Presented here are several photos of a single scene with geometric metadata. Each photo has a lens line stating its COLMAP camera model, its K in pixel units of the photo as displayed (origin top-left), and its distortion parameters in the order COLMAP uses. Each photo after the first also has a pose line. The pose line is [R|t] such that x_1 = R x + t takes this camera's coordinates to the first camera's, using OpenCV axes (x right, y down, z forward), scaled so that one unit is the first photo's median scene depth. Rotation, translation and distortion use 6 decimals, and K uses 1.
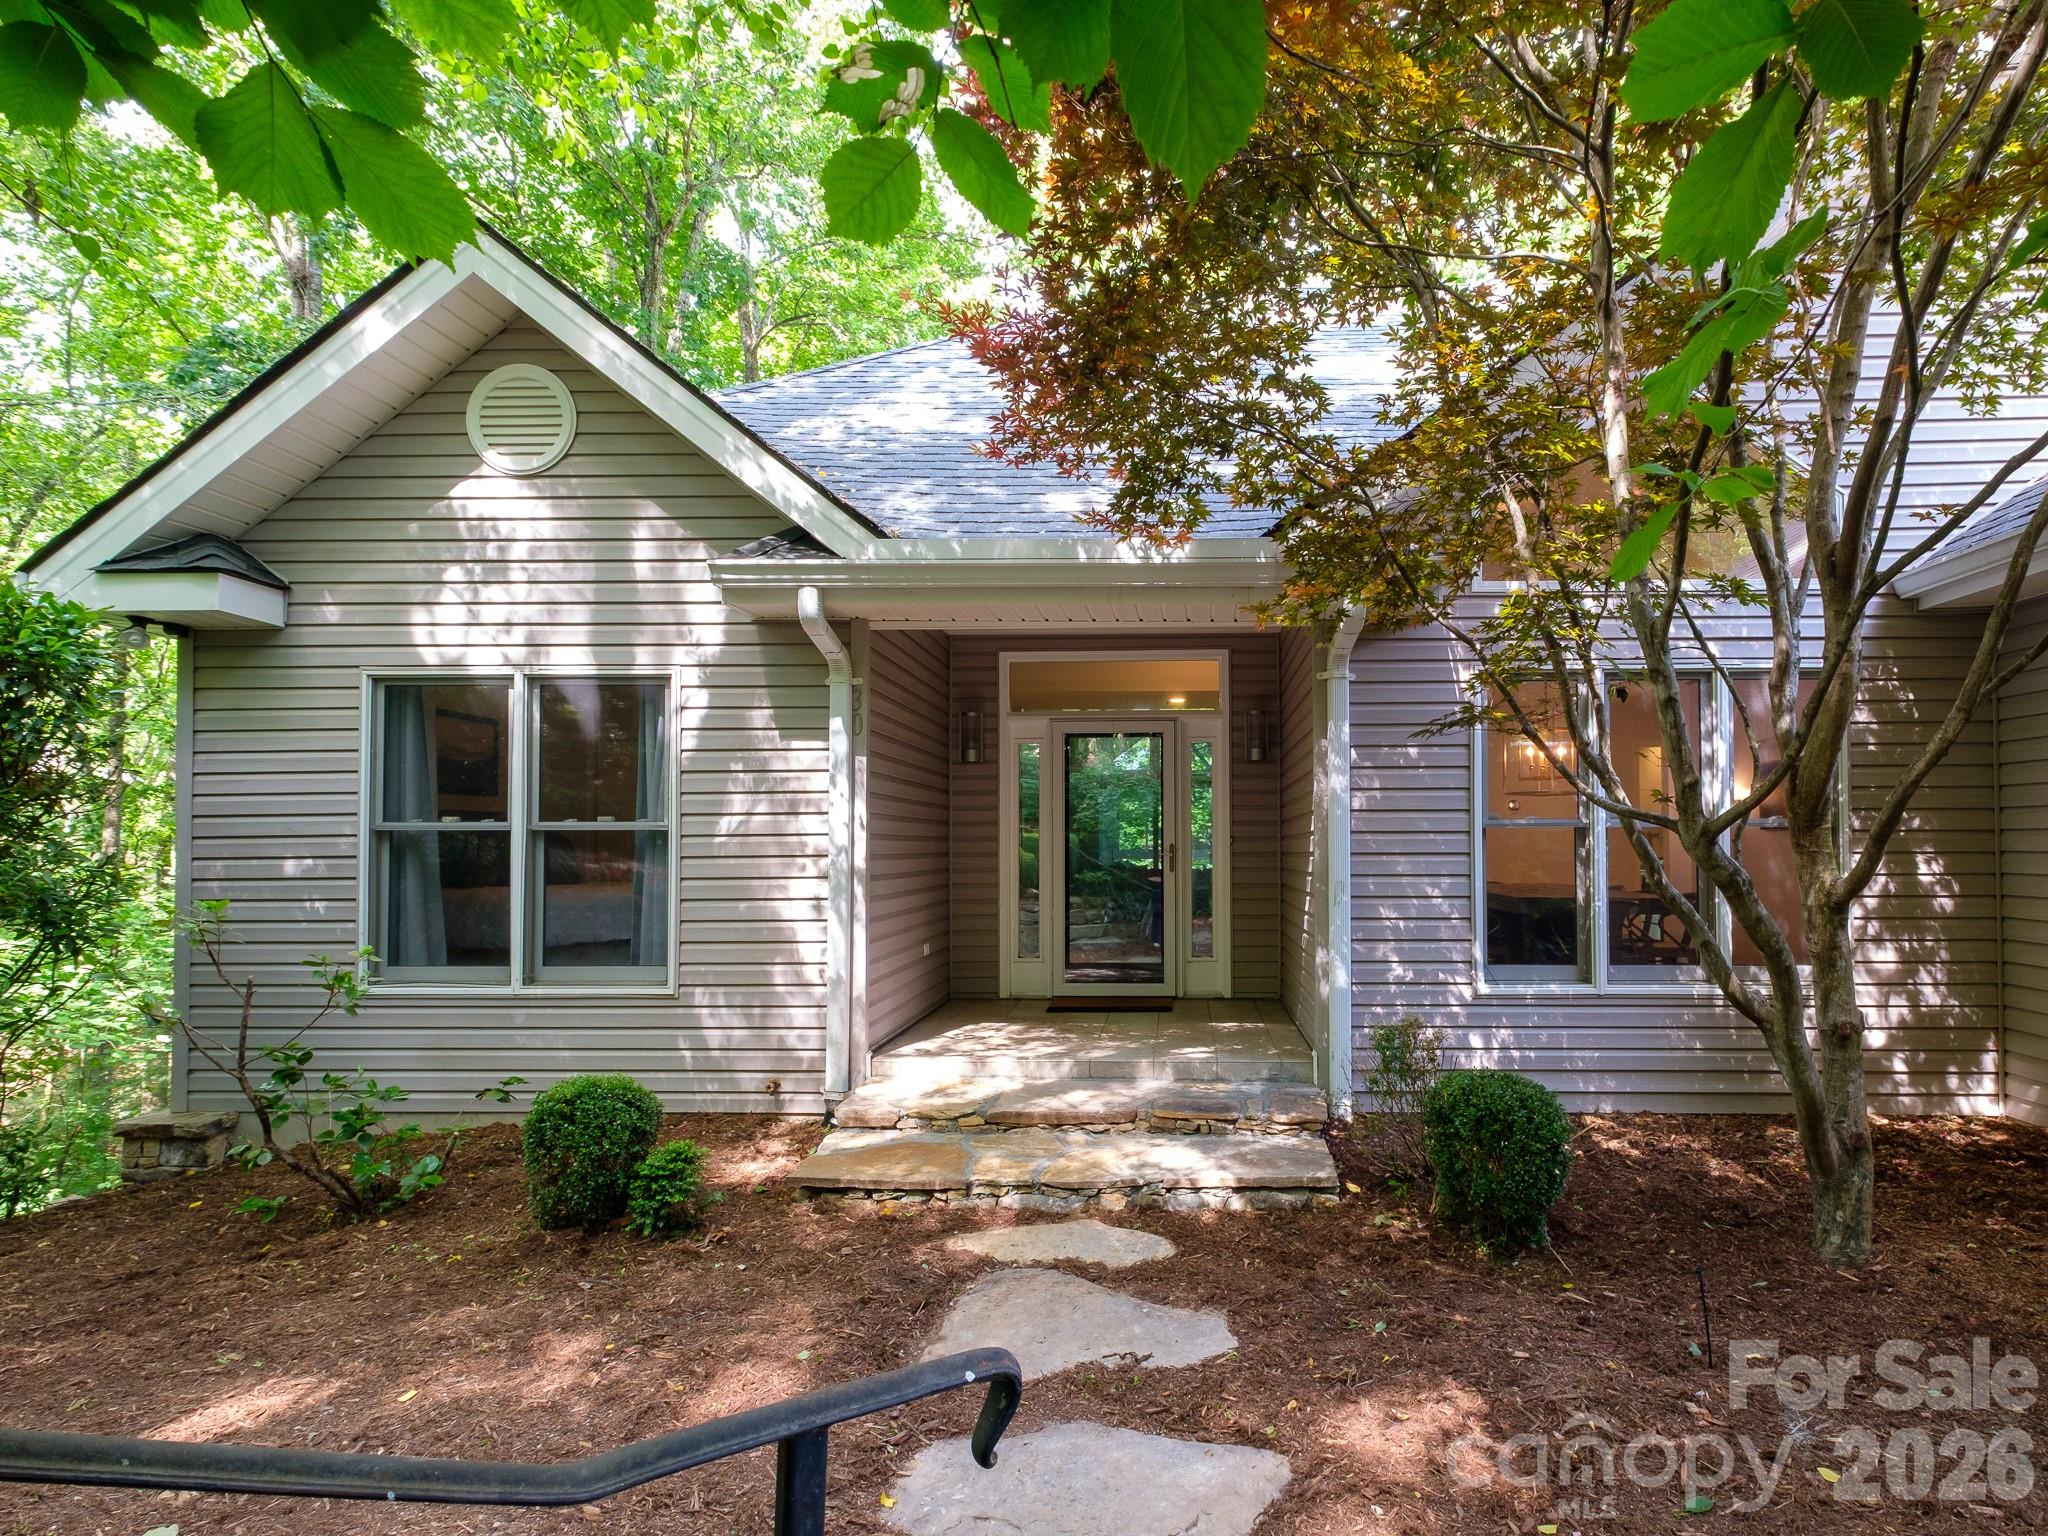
lens RADIAL K [[1033.3, 0, 1029.1], [0, 1033.3, 815.1], [0, 0, 1]] dist [0.023205, 0.000196]
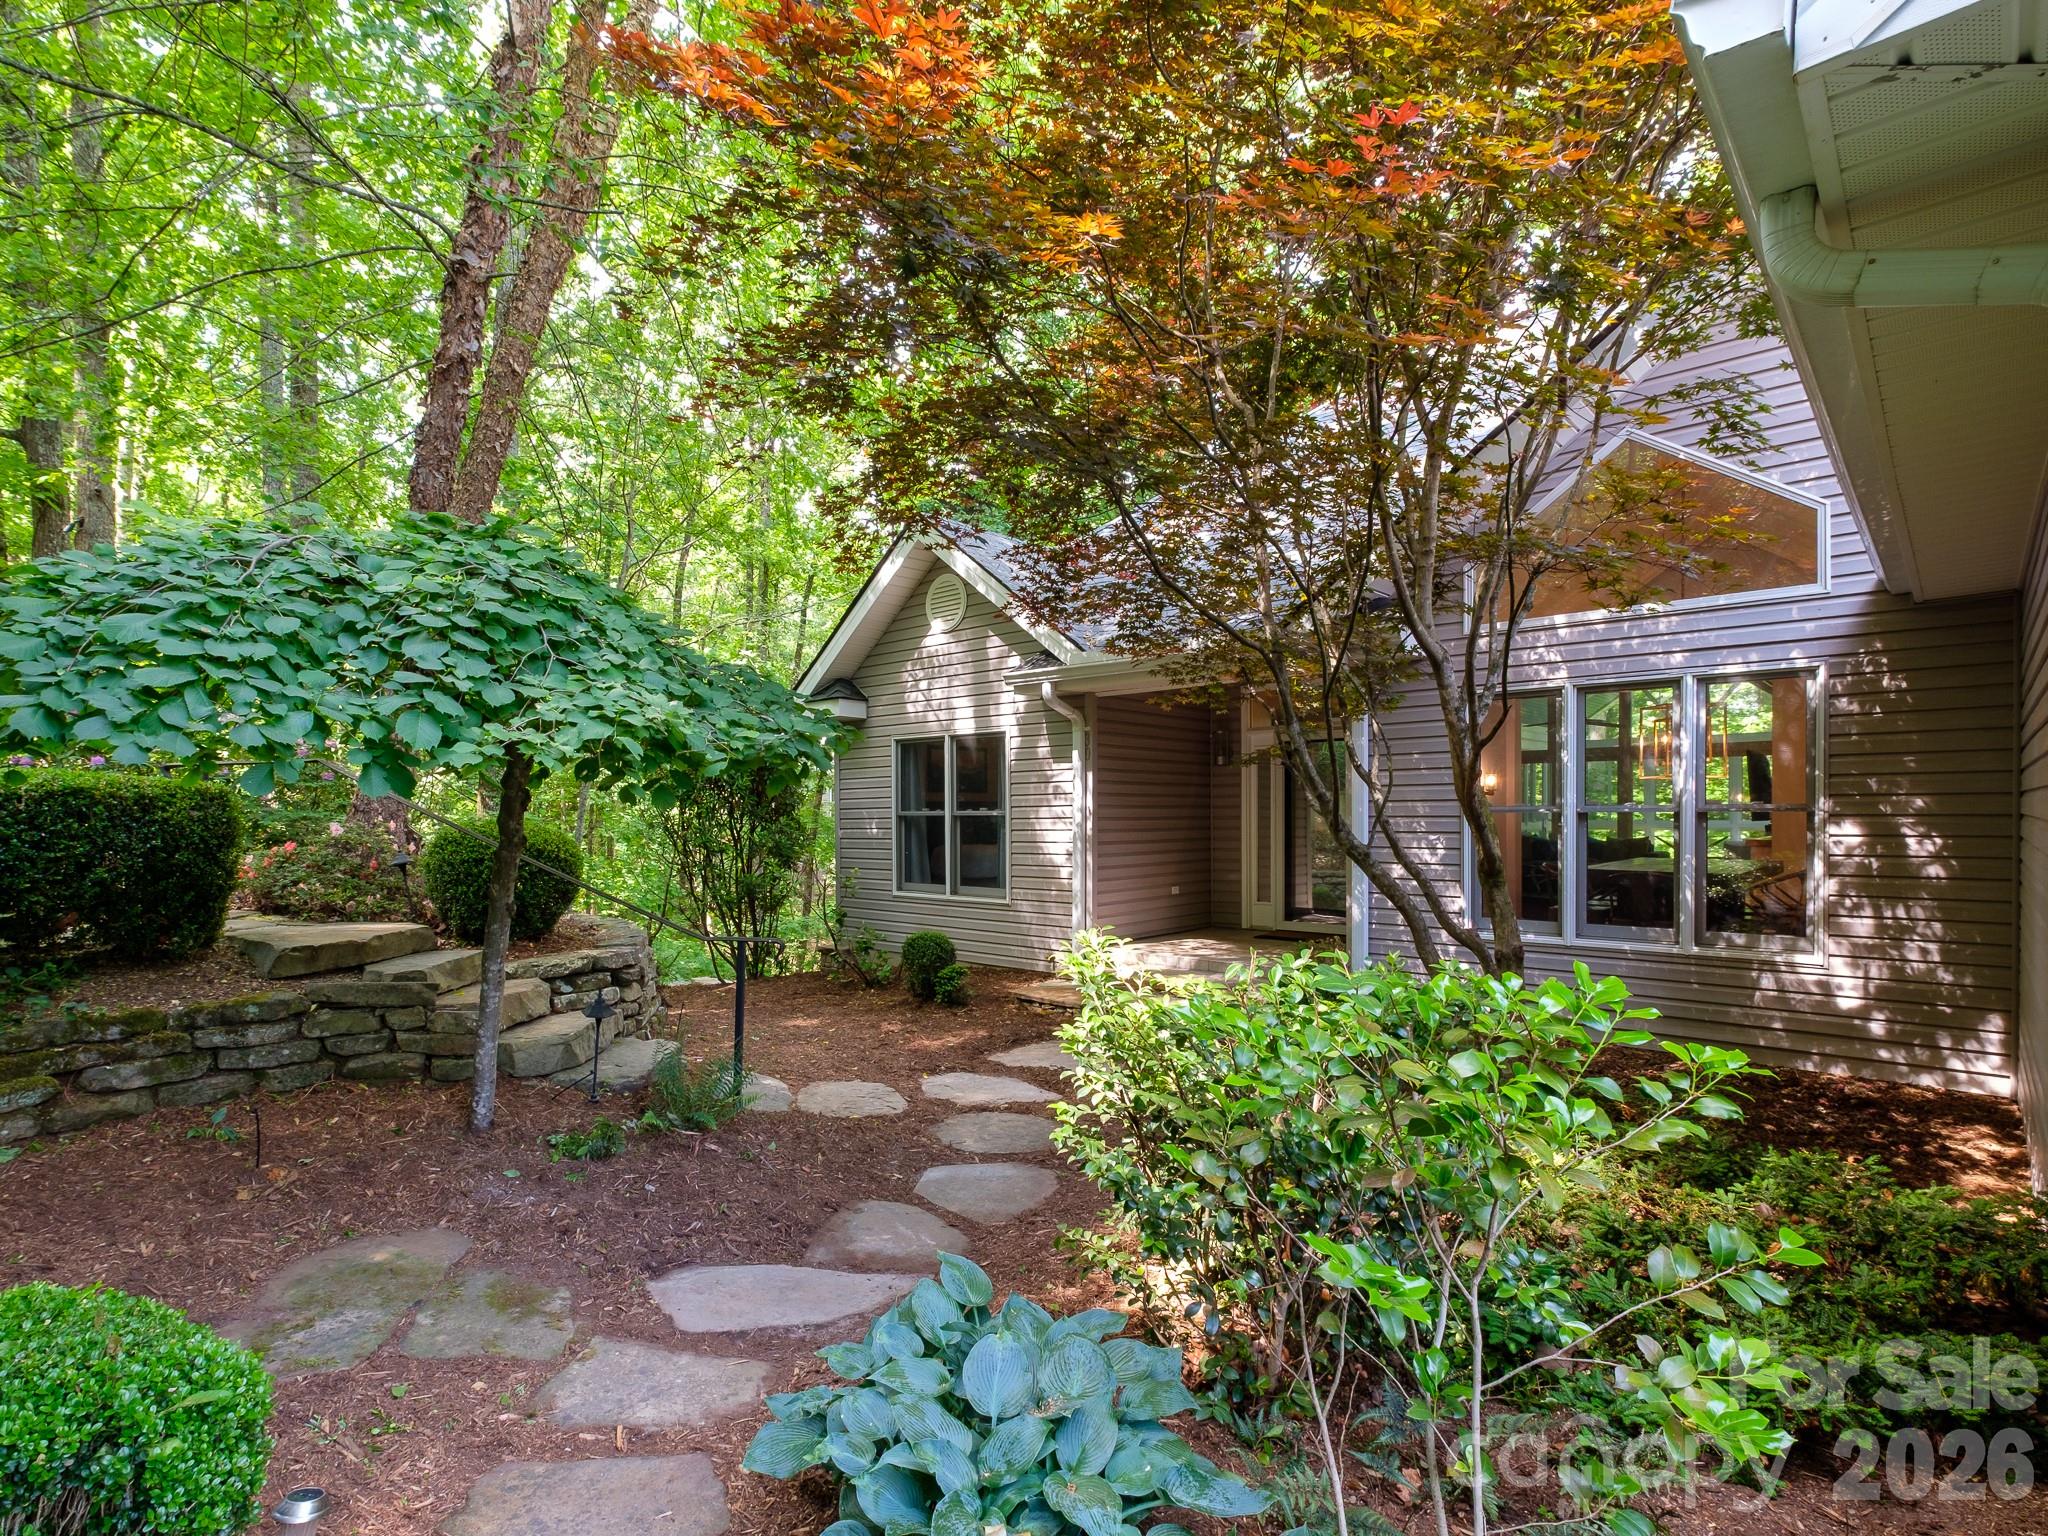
lens RADIAL K [[1033.3, 0, 1029.1], [0, 1033.3, 815.1], [0, 0, 1]] dist [0.023205, 0.000196]
pose [[0.776755, -0.004726, -0.629785, 0.842243], [0.018177, 0.999723, 0.014917, -0.011816], [0.629540, -0.023035, 0.776626, -0.404313]]
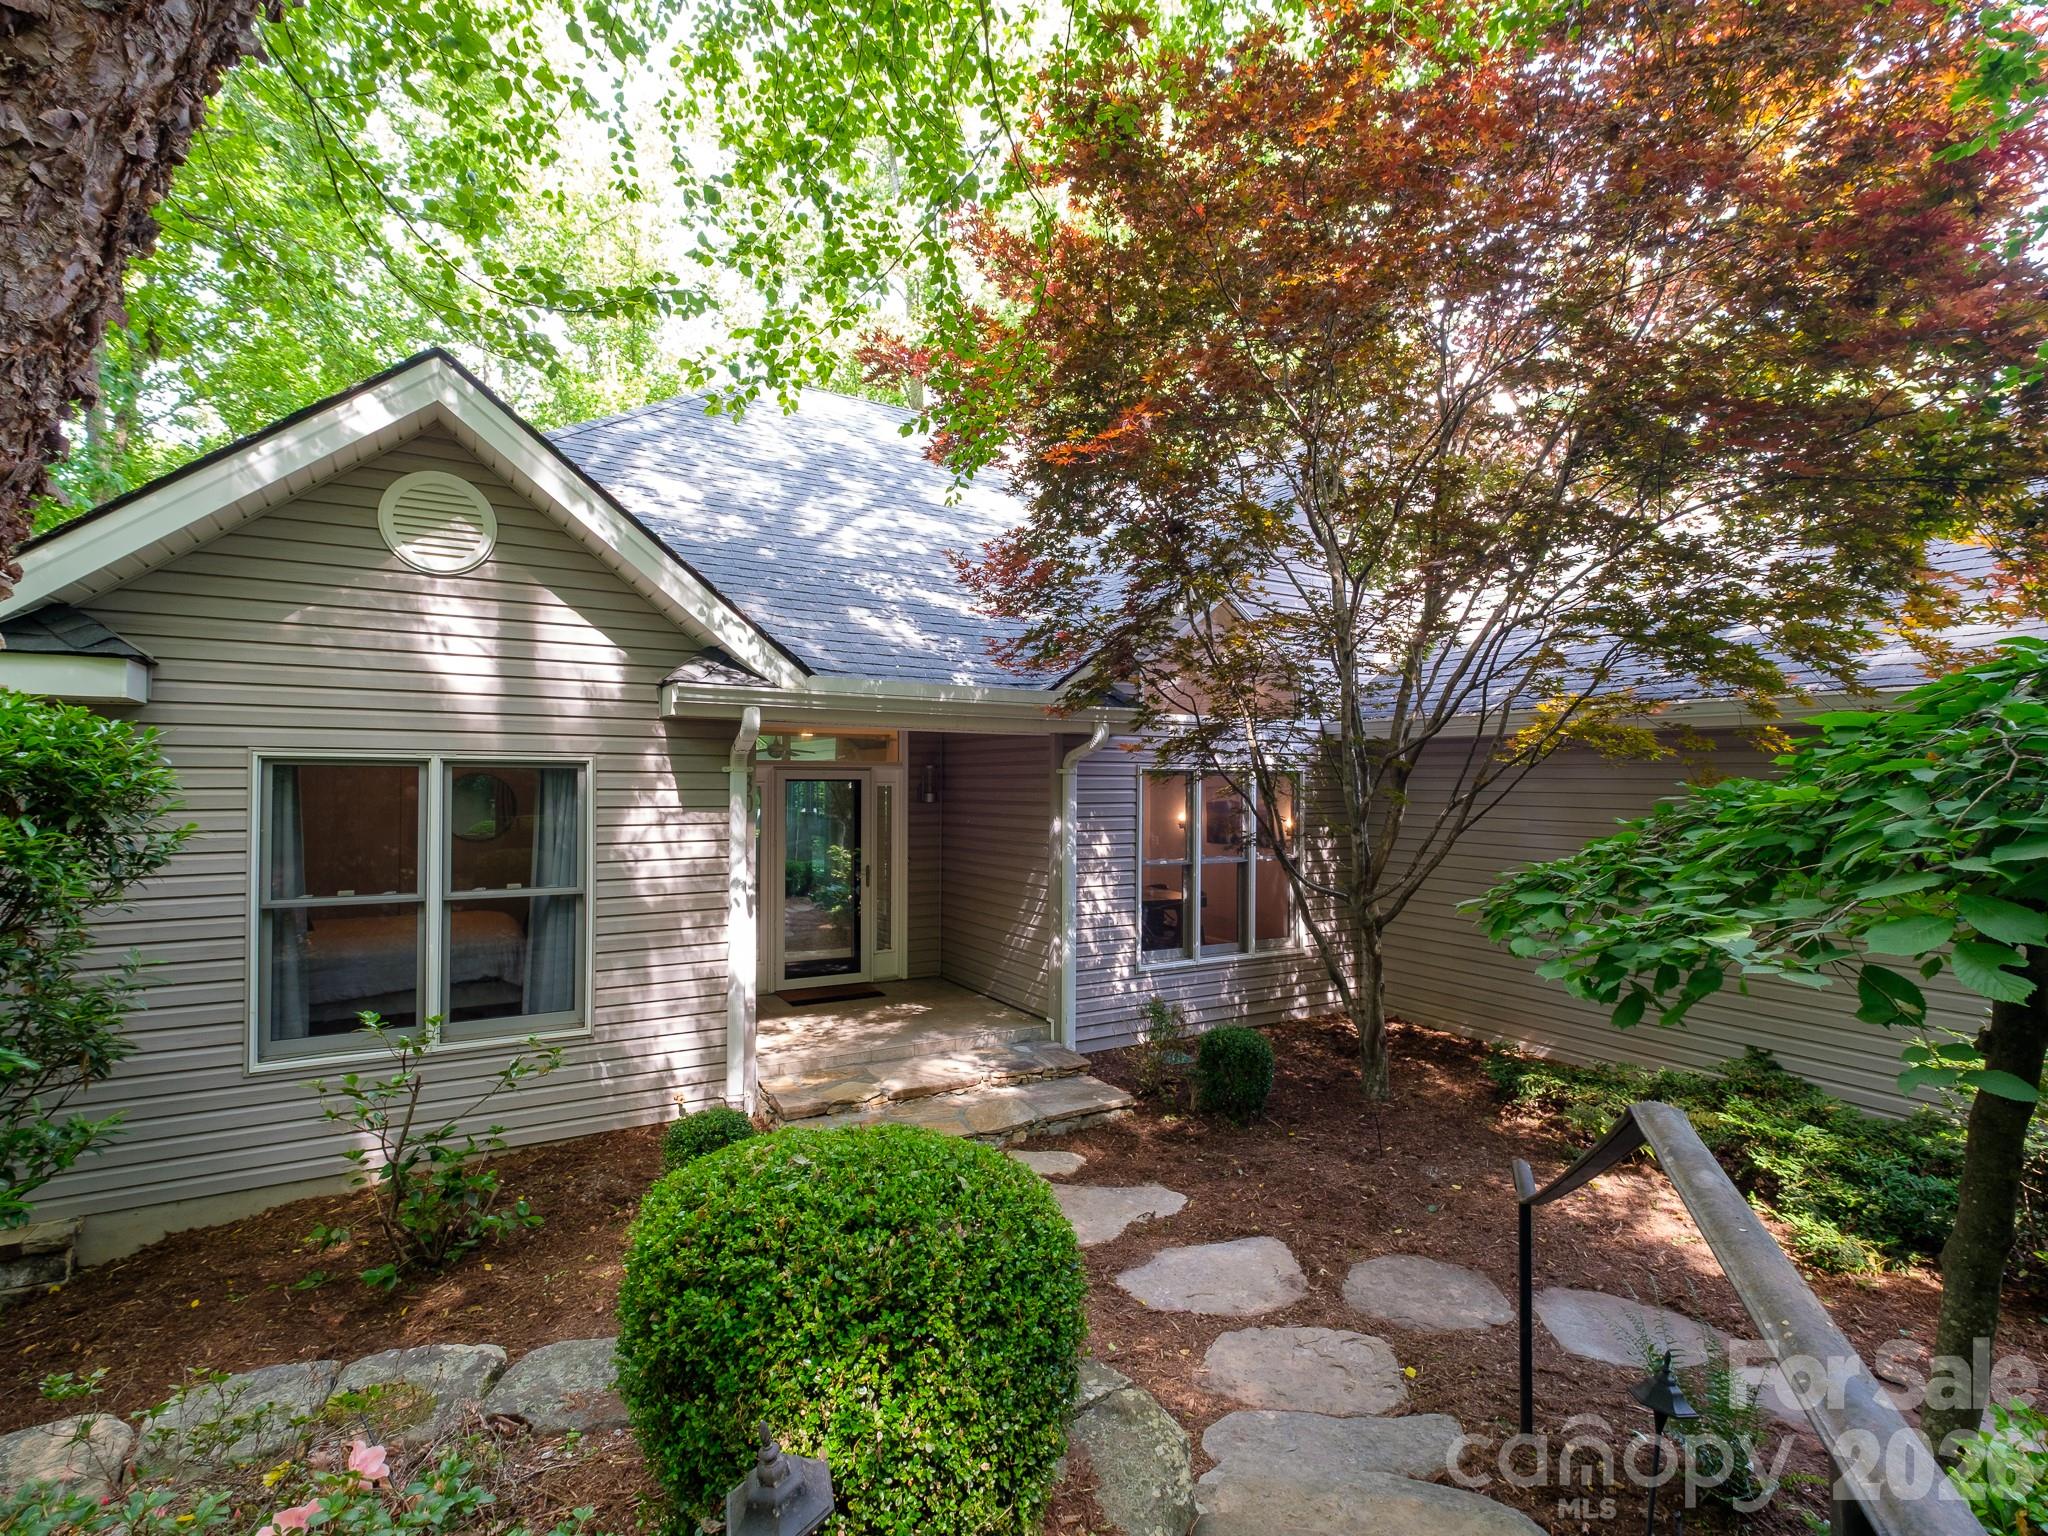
lens RADIAL K [[946.6, 0, 1017.5], [0, 946.6, 779.8], [0, 0, 1]] dist [0.019692, -0.000126]
pose [[0.860095, 0.010622, 0.510023, -0.475742], [-0.022188, 0.999616, 0.016599, -0.142252], [-0.509651, -0.025593, 0.860000, -0.169310]]
